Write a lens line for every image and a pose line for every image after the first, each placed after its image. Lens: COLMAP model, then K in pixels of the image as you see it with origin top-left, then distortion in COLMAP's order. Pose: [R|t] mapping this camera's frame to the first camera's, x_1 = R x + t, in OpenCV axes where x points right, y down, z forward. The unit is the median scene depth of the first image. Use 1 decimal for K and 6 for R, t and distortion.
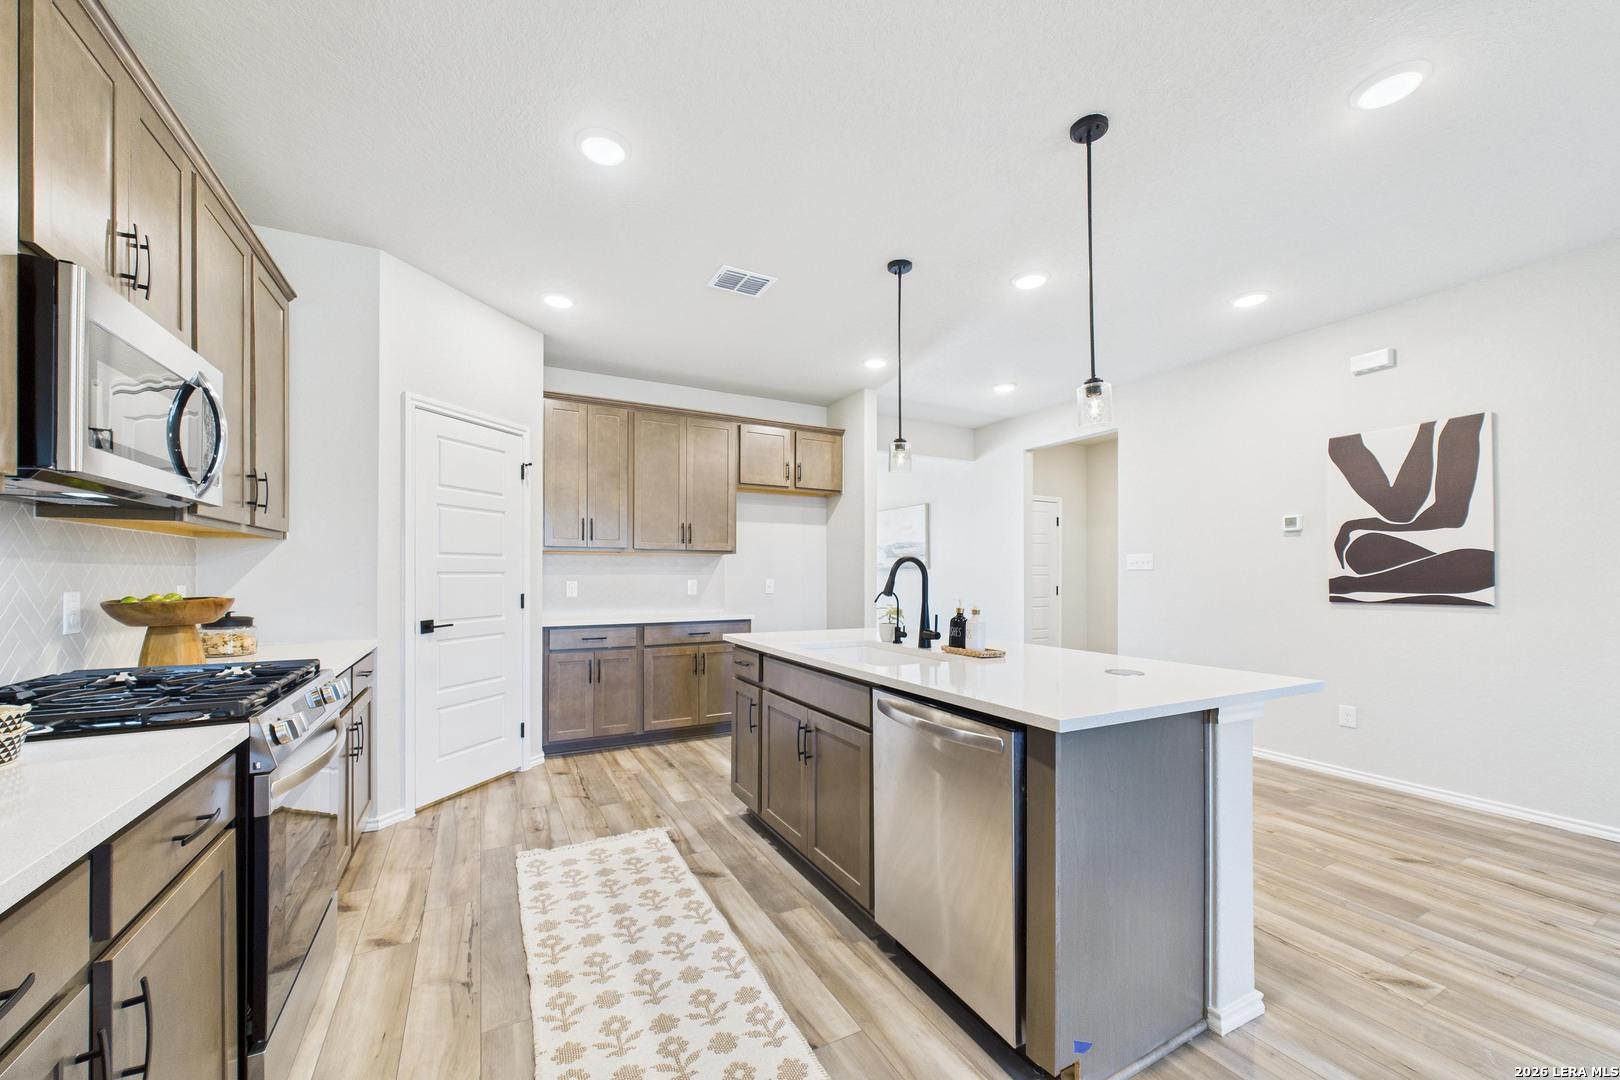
lens RADIAL K [[621.8, 0, 813.9], [0, 621.8, 568.4], [0, 0, 1]] dist [0.000339, -0.000291]
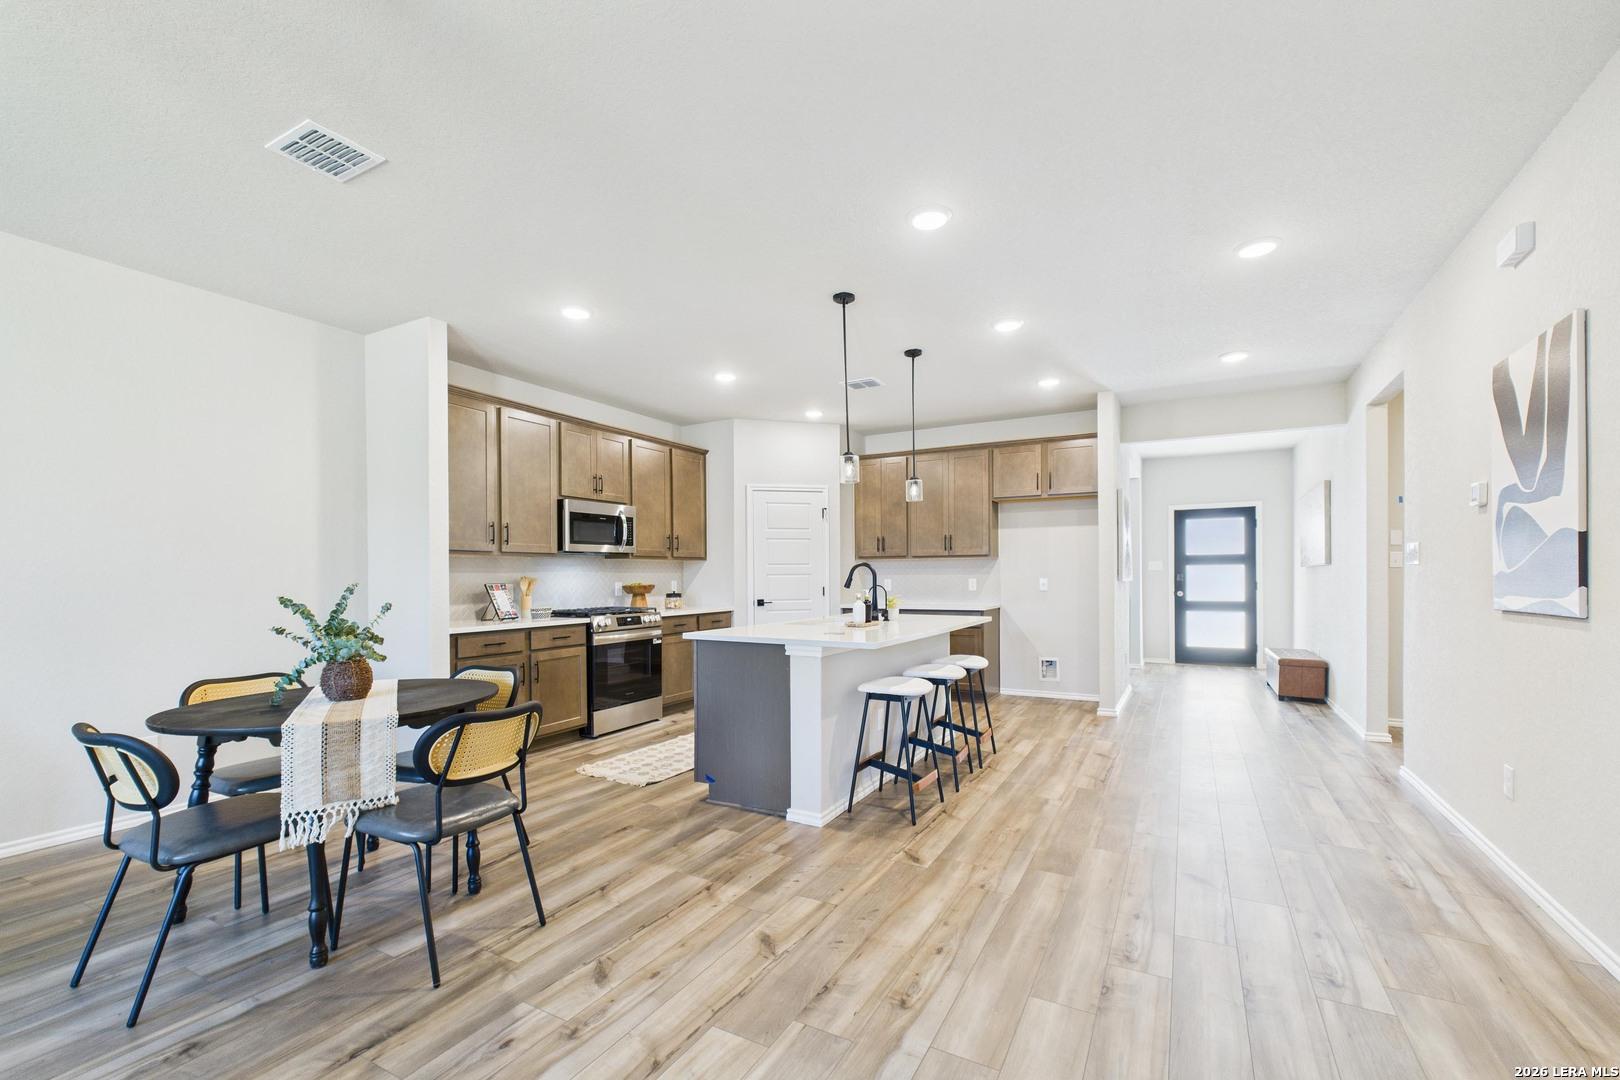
lens RADIAL K [[684.0, 0, 811.6], [0, 684.0, 575.7], [0, 0, 1]] dist [0.001223, -0.000278]
pose [[0.544046, -0.005613, -0.839036, 1.401390], [0.015749, 0.999870, 0.003523, 0.005435], [0.838907, -0.015131, 0.544064, -0.027318]]
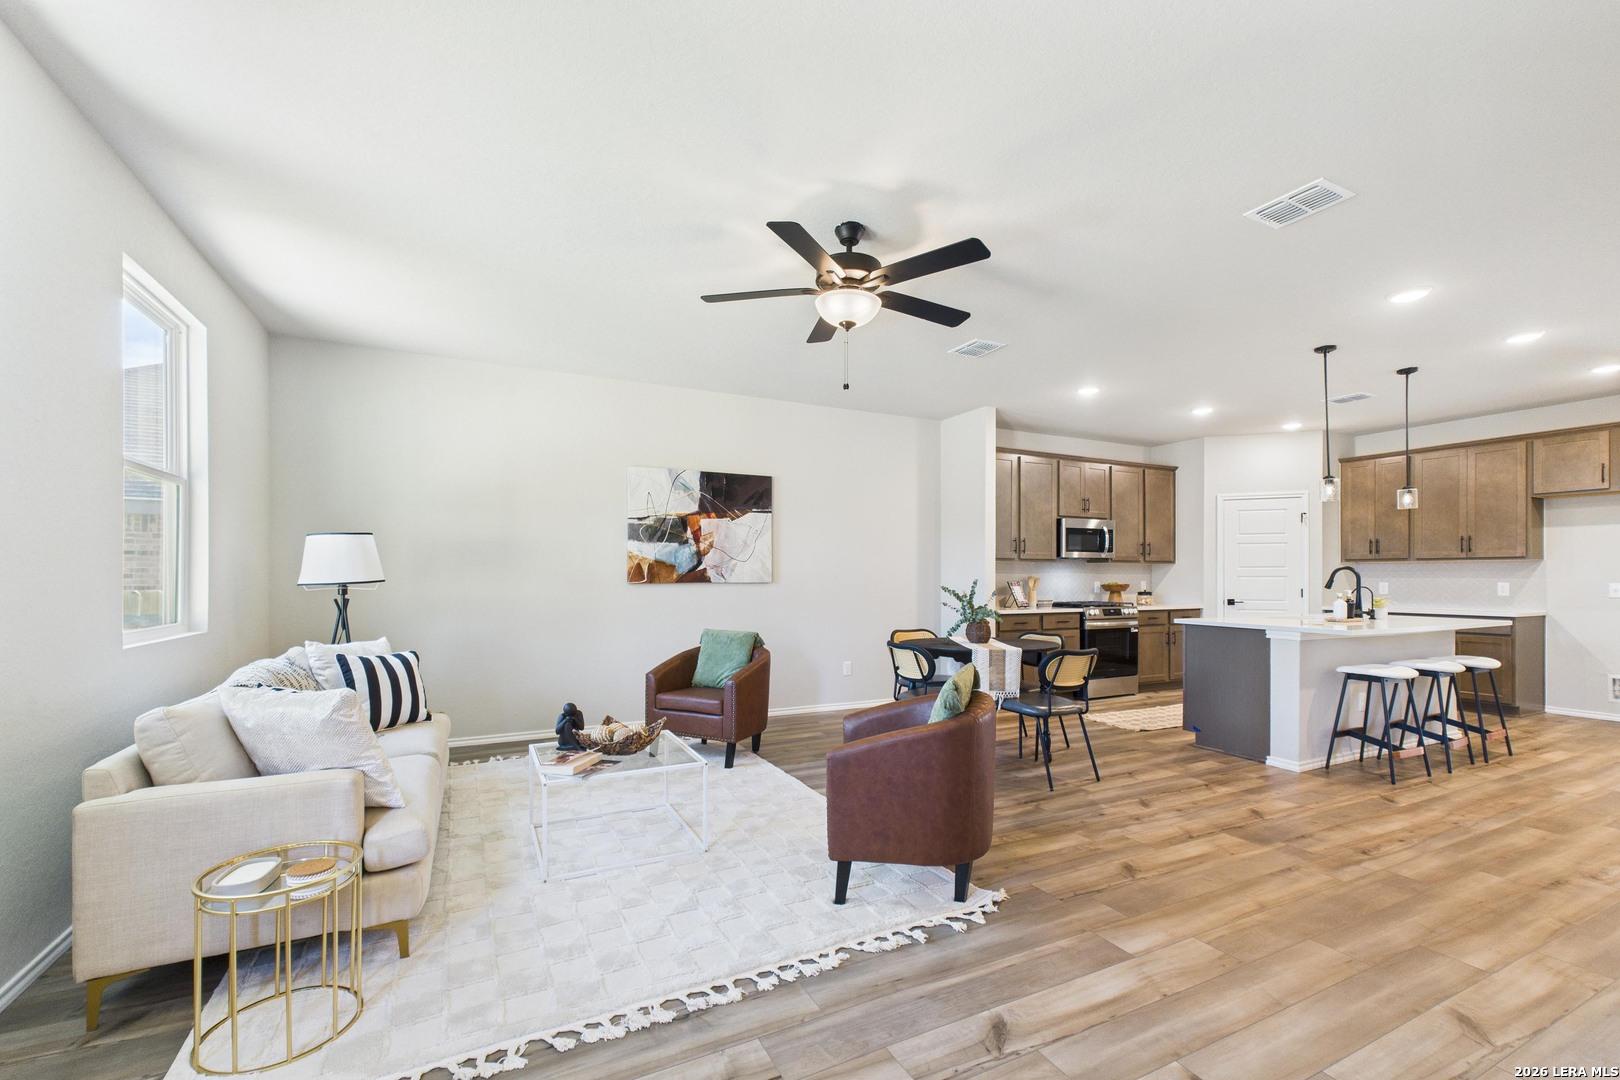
lens RADIAL K [[684.0, 0, 810.3], [0, 684.0, 574.9], [0, 0, 1]] dist [0.001223, -0.000278]
pose [[-0.028954, -0.006343, -0.999561, 1.961443], [0.006354, 0.999958, -0.006529, 0.007386], [0.999561, -0.006540, -0.028913, -0.409105]]
